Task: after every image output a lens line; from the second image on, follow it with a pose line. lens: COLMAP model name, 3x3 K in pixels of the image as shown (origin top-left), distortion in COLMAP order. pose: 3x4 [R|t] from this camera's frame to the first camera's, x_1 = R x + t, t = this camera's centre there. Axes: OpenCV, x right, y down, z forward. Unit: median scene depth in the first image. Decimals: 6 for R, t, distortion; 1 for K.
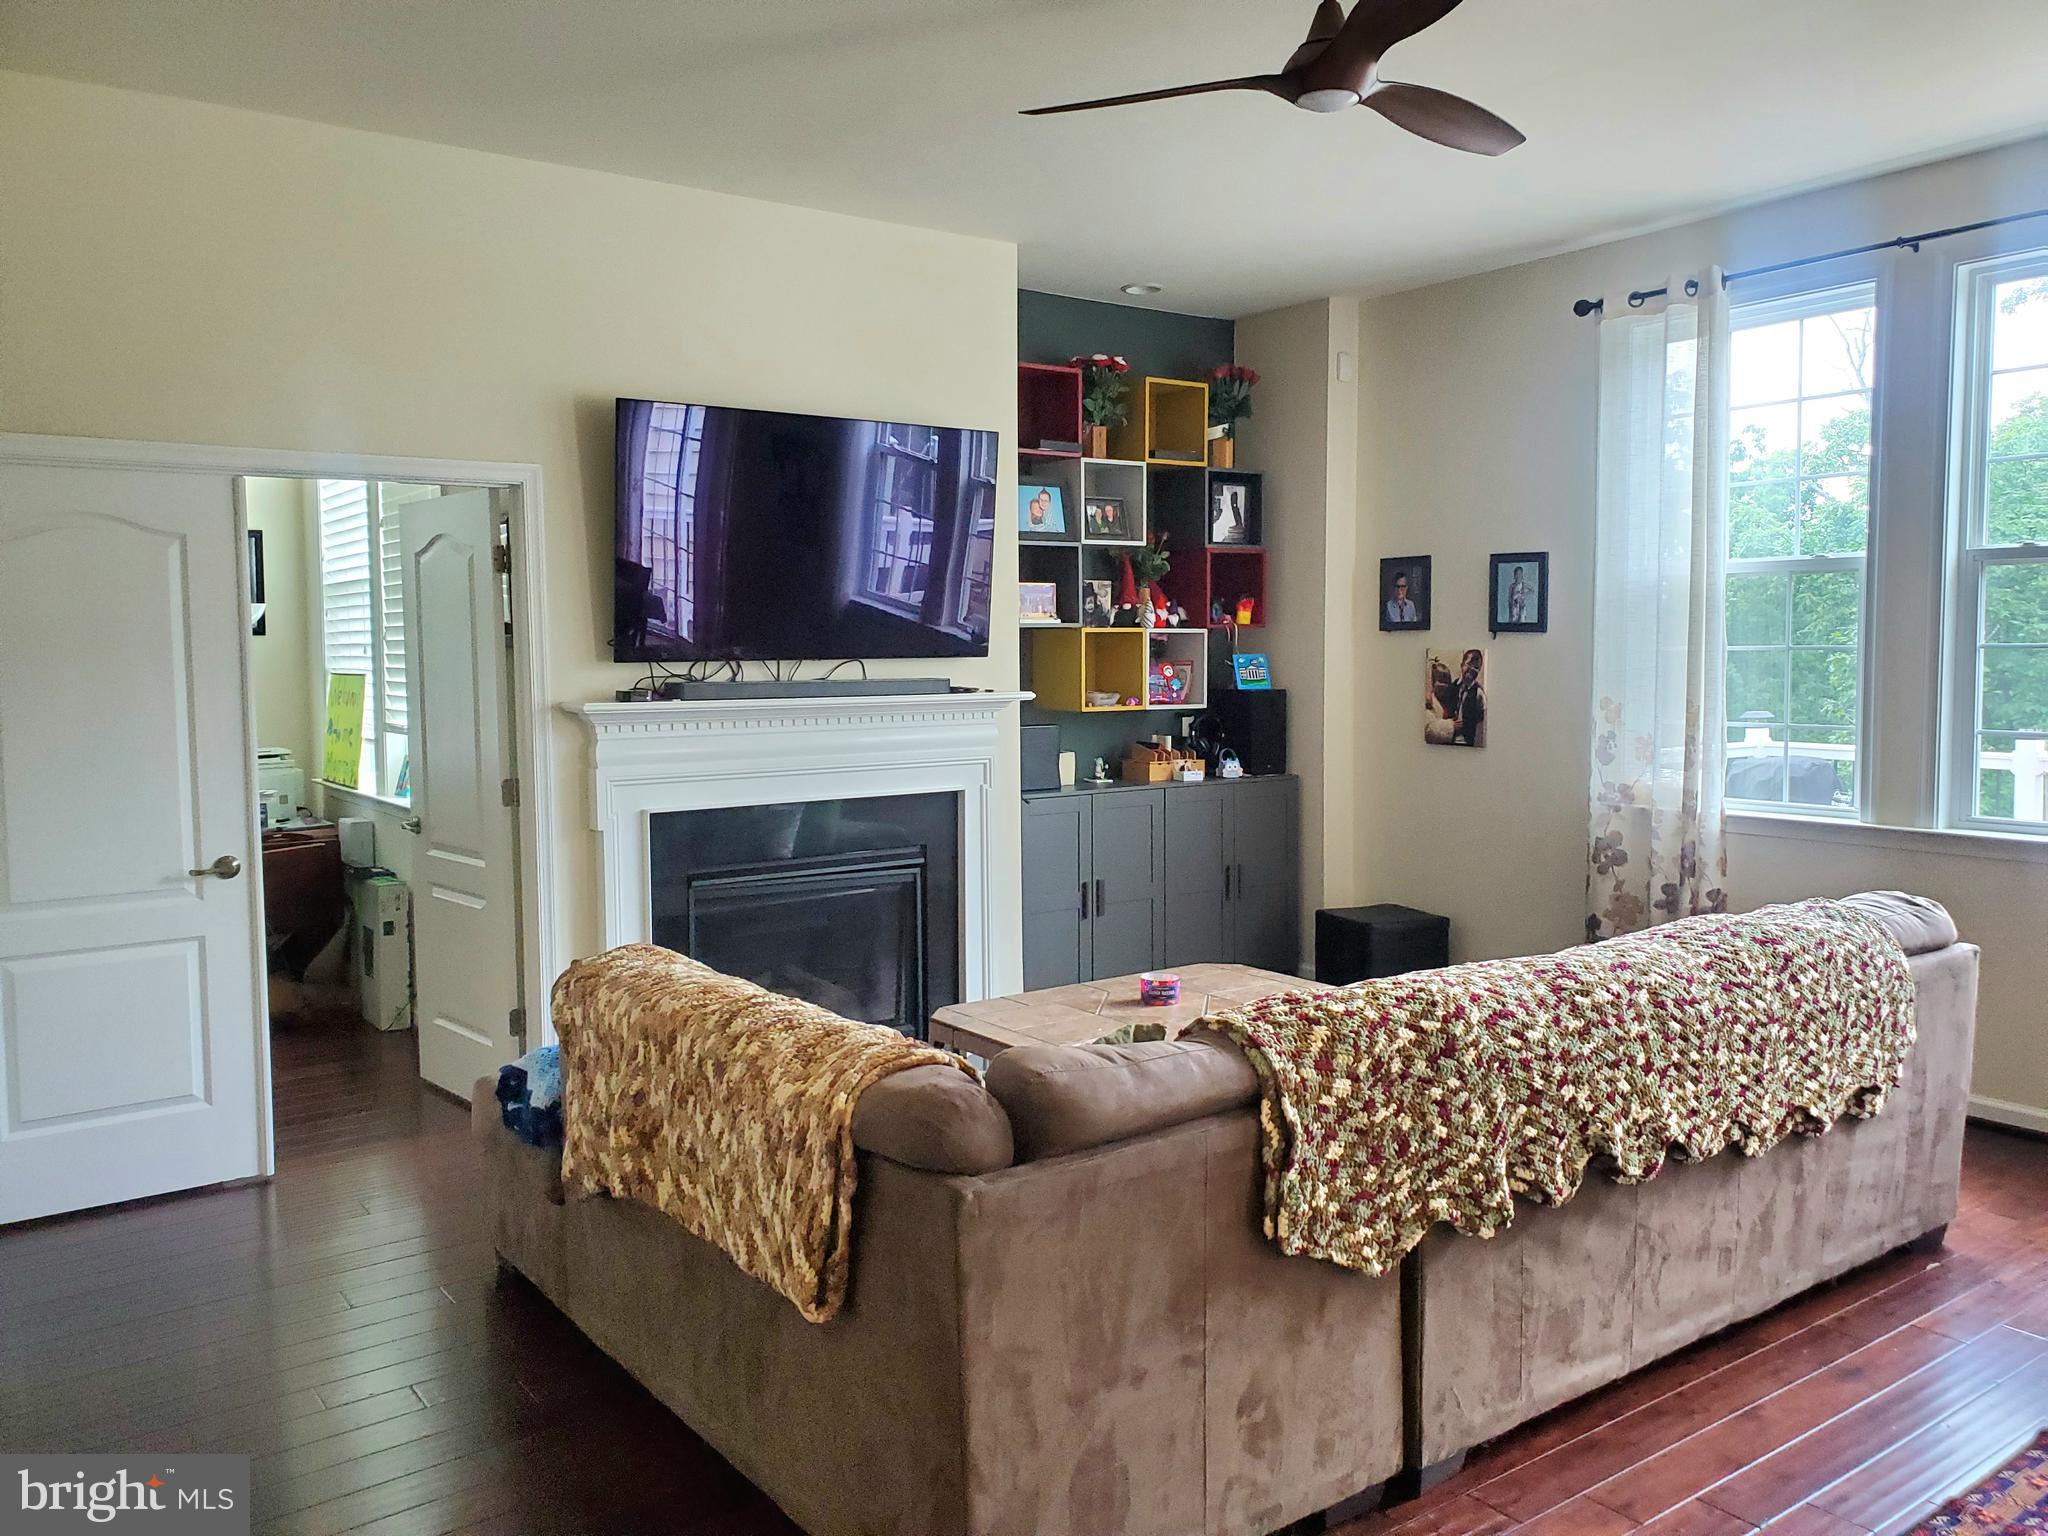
lens RADIAL K [[1610.1, 0, 1020.6], [0, 1610.1, 762.0], [0, 0, 1]] dist [0.049647, -0.051507]
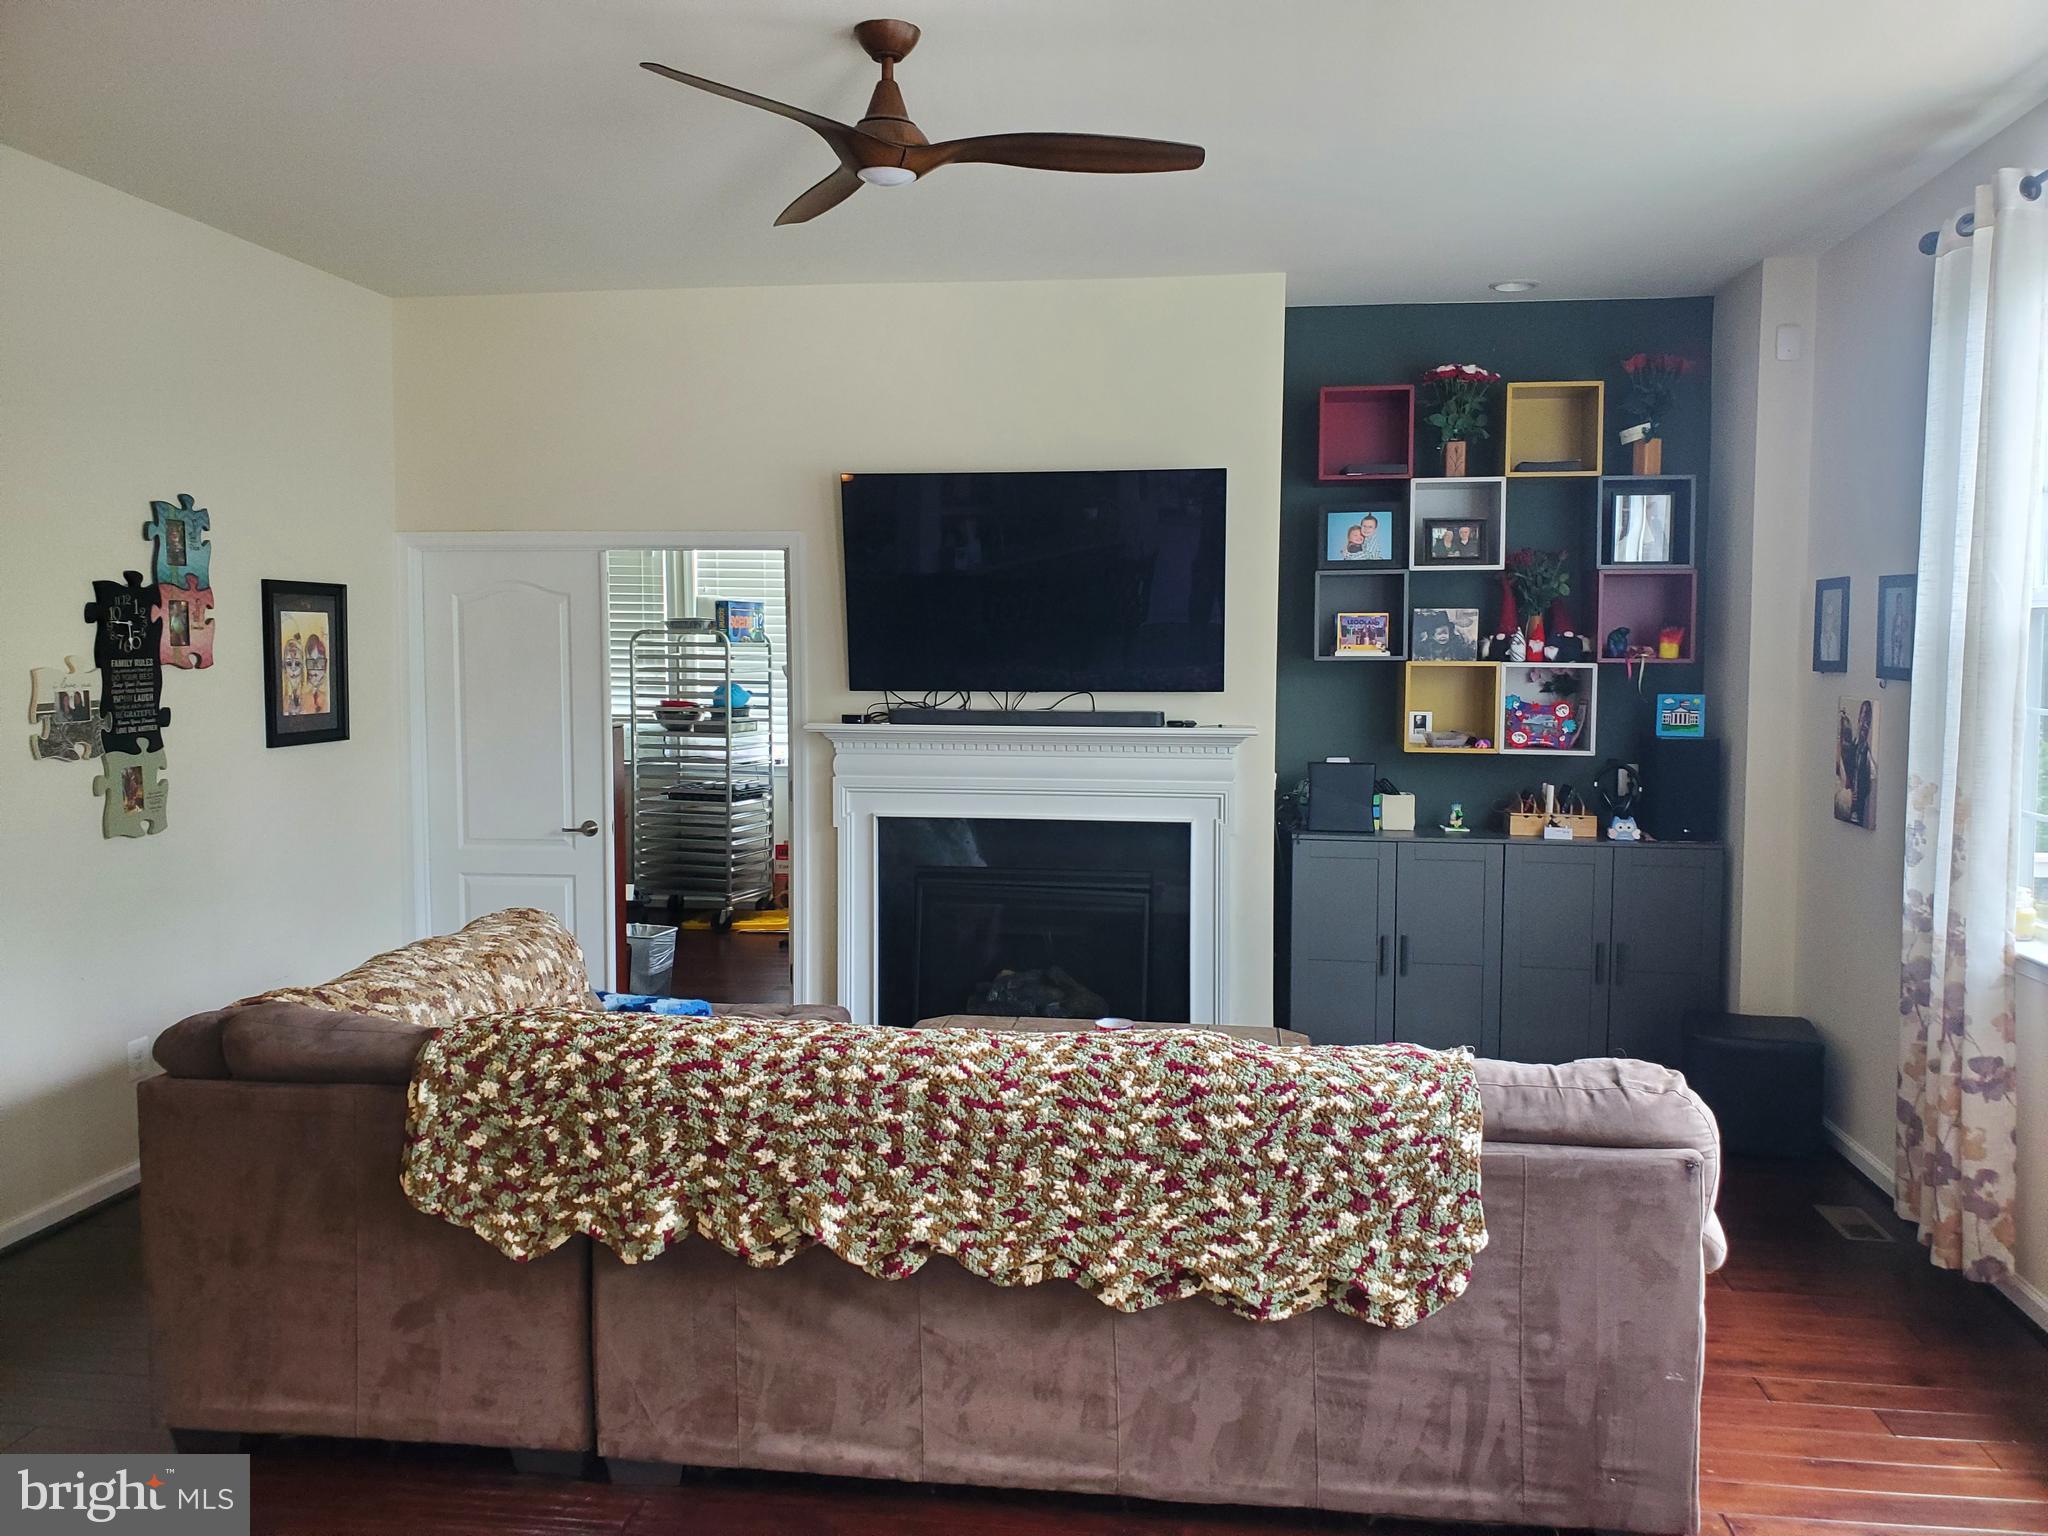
lens RADIAL K [[1610.1, 0, 1016.2], [0, 1610.1, 753.5], [0, 0, 1]] dist [0.049647, -0.051507]
pose [[0.709126, 0.057160, -0.702761, 1.049272], [-0.059310, 0.998012, 0.021327, -0.072357], [0.702583, 0.026558, 0.711106, 0.351028]]
